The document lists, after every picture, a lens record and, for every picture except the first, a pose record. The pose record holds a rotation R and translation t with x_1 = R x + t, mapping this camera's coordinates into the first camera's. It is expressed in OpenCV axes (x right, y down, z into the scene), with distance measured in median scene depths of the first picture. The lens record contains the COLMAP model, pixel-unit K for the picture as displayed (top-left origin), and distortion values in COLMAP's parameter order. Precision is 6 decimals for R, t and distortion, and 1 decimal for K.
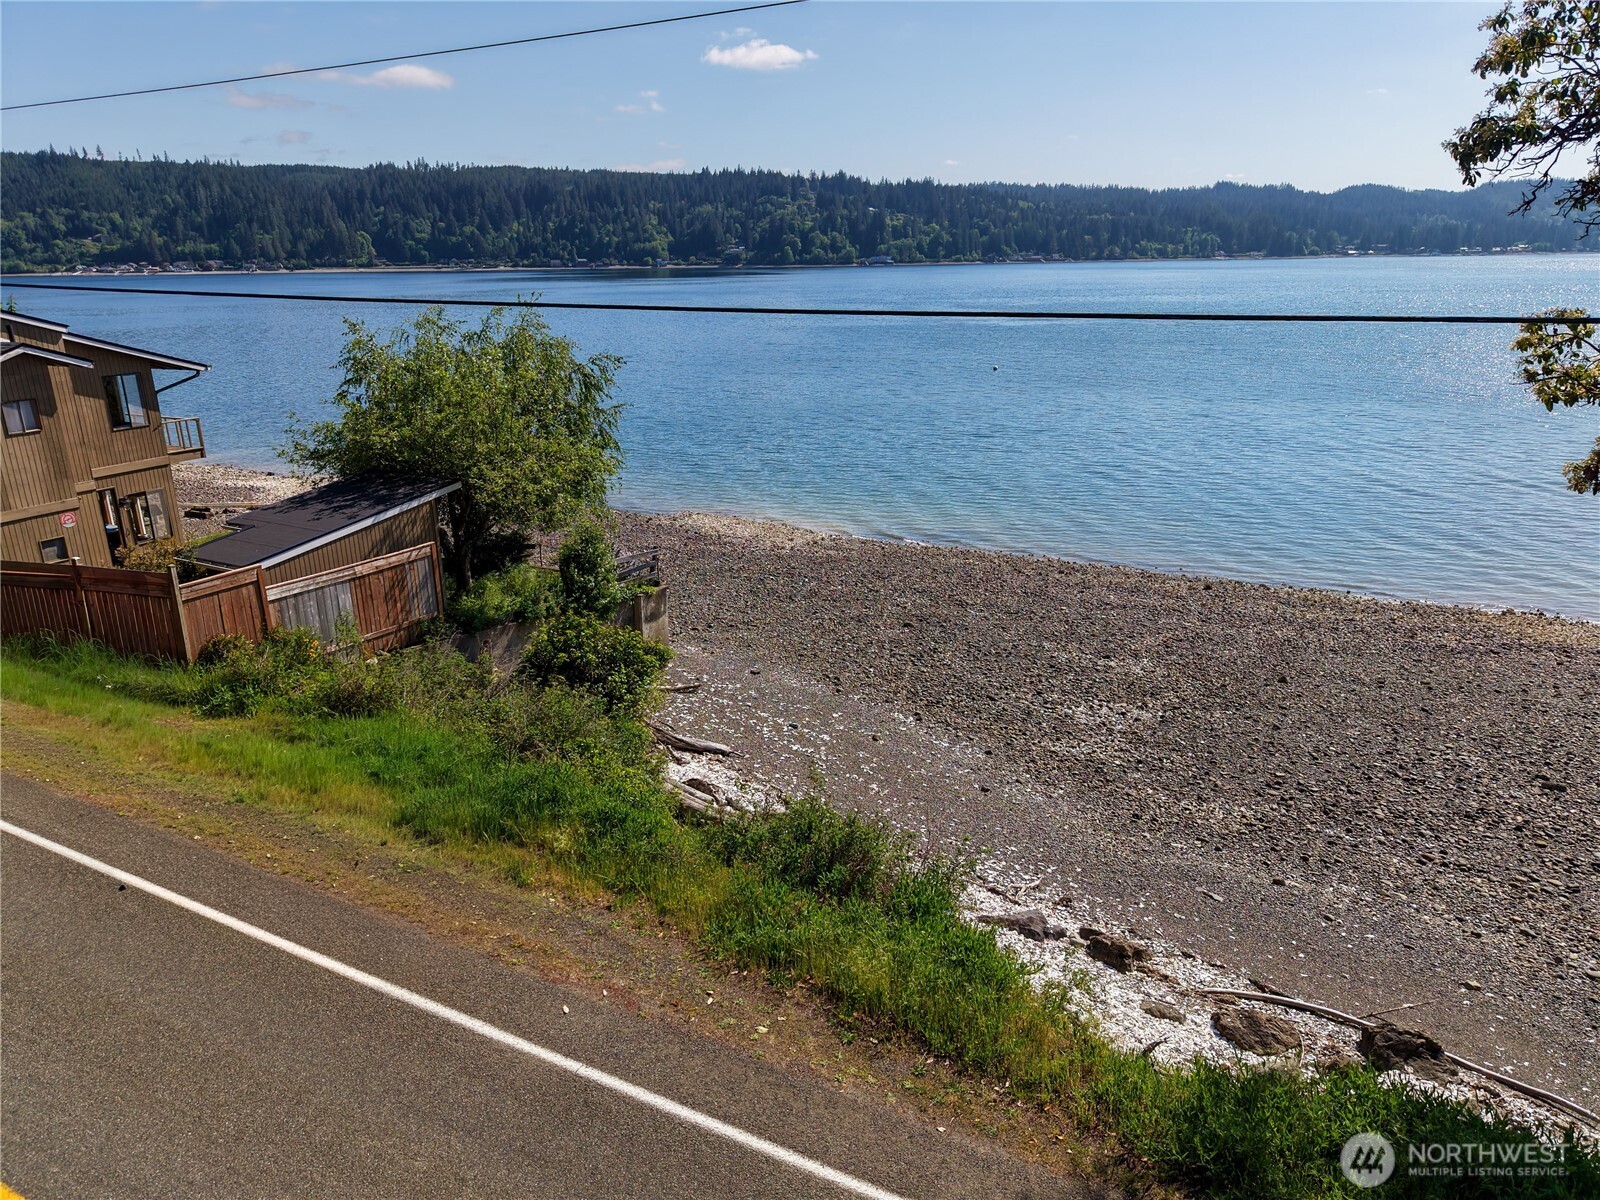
lens RADIAL K [[1072.2, 0, 800.0], [0, 1072.2, 600.0], [0, 0, 1]] dist [0.039582, -0.037165]
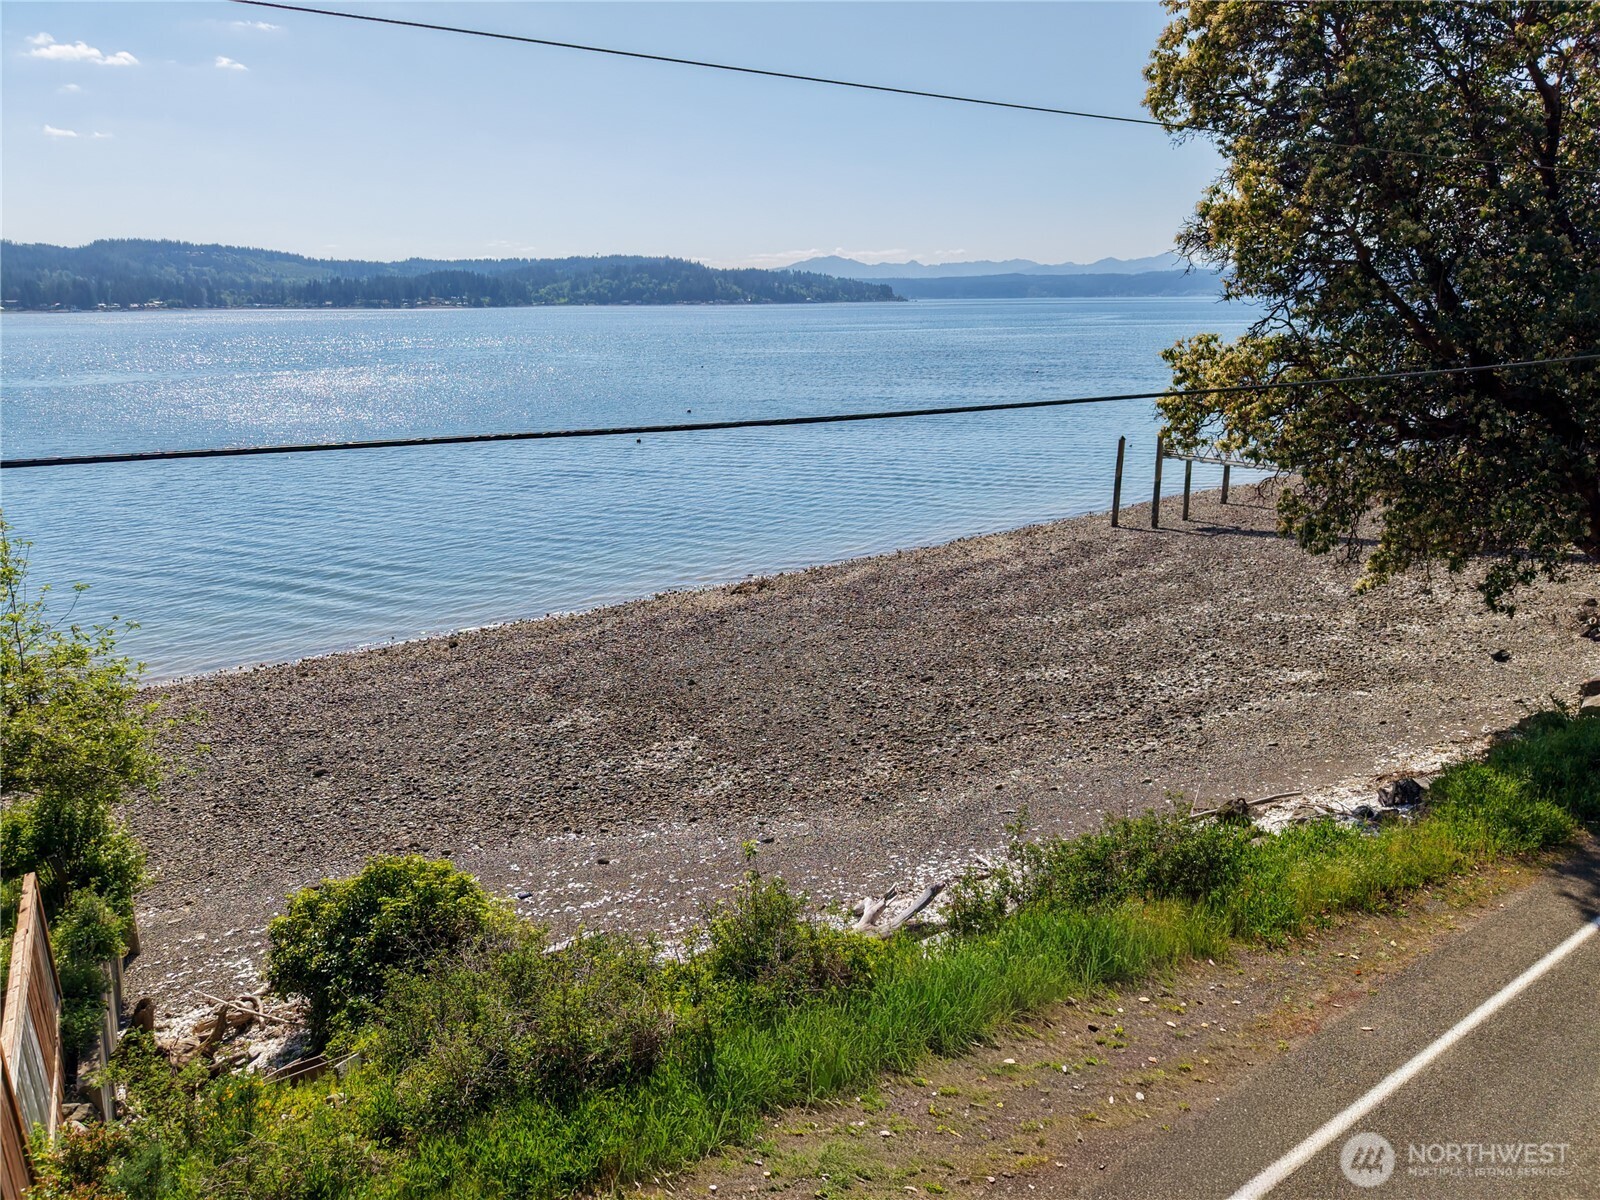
lens RADIAL K [[1072.2, 0, 800.0], [0, 1072.2, 600.0], [0, 0, 1]] dist [0.039582, -0.037165]
pose [[0.466469, -0.234312, 0.852939, -0.784328], [0.274540, 0.955007, 0.112206, -0.183752], [-0.840854, 0.181826, 0.509808, 0.507814]]
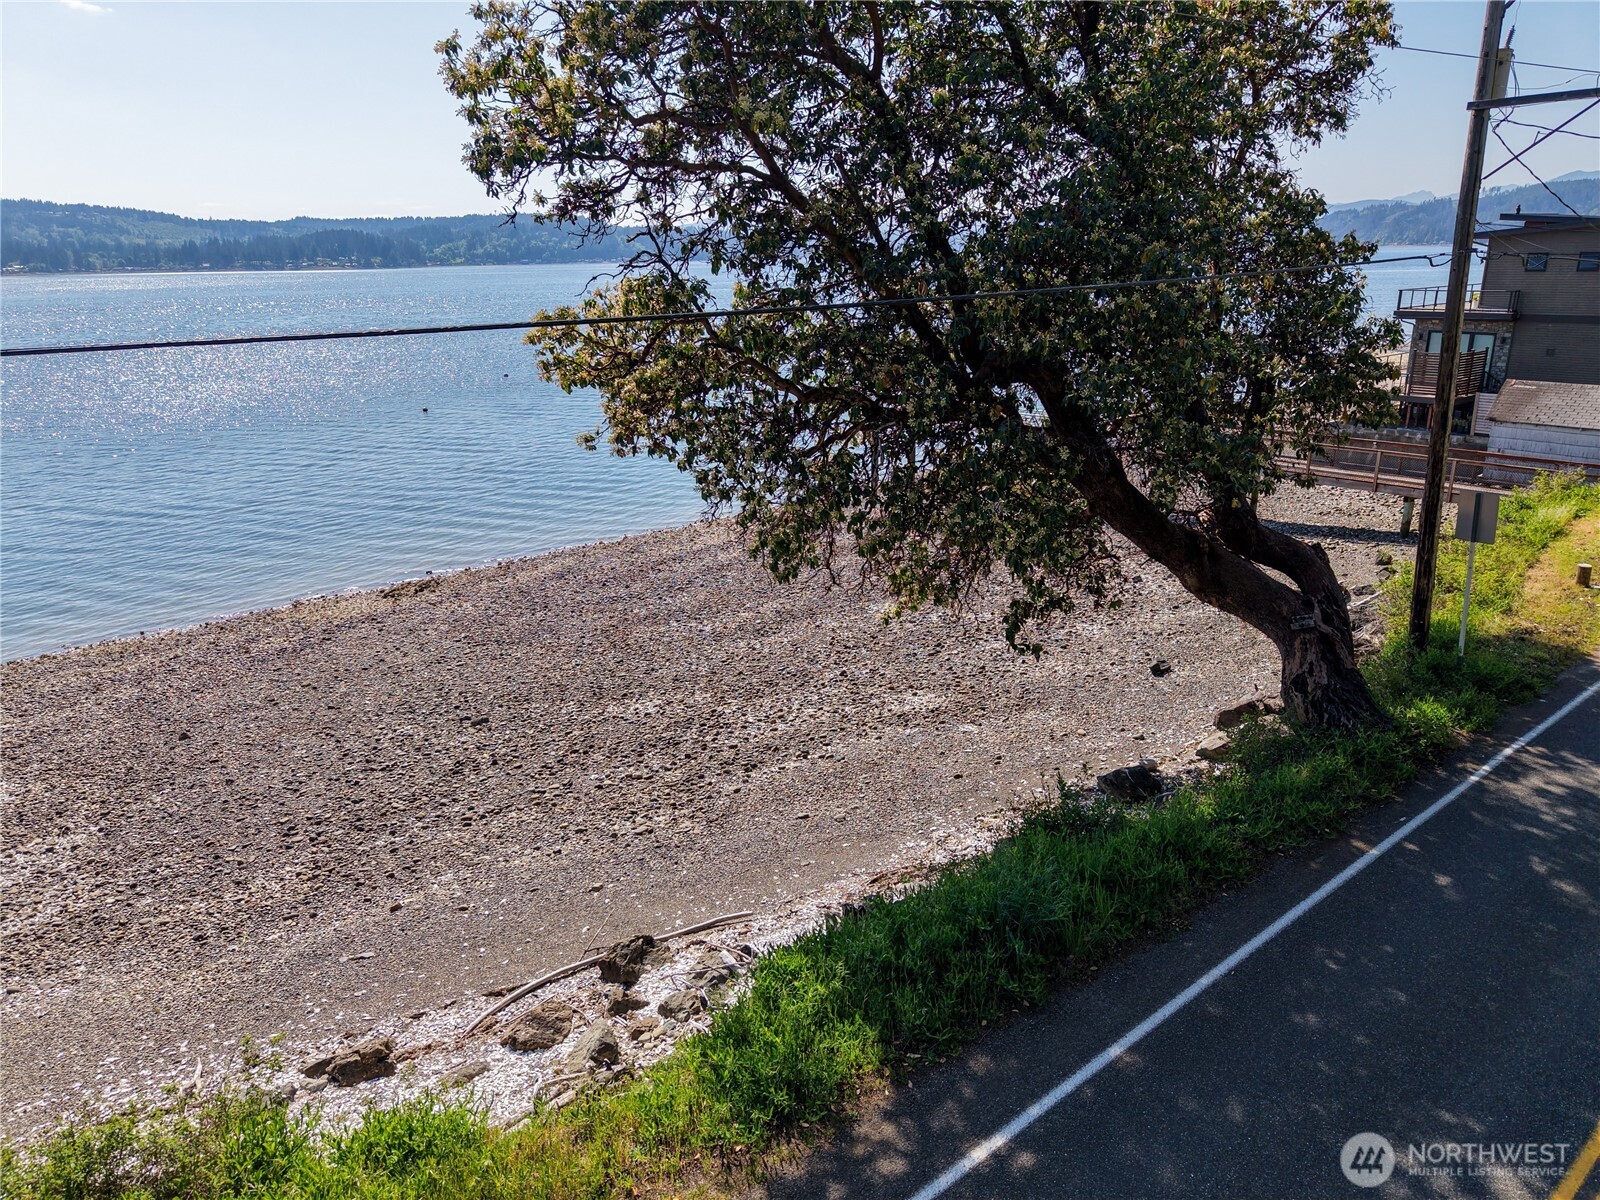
lens RADIAL K [[1072.2, 0, 800.0], [0, 1072.2, 600.0], [0, 0, 1]] dist [0.039582, -0.037165]
pose [[0.390602, -0.279609, 0.877069, -0.199448], [0.294617, 0.940614, 0.168659, -0.059242], [-0.872142, 0.192521, 0.449783, 0.197268]]
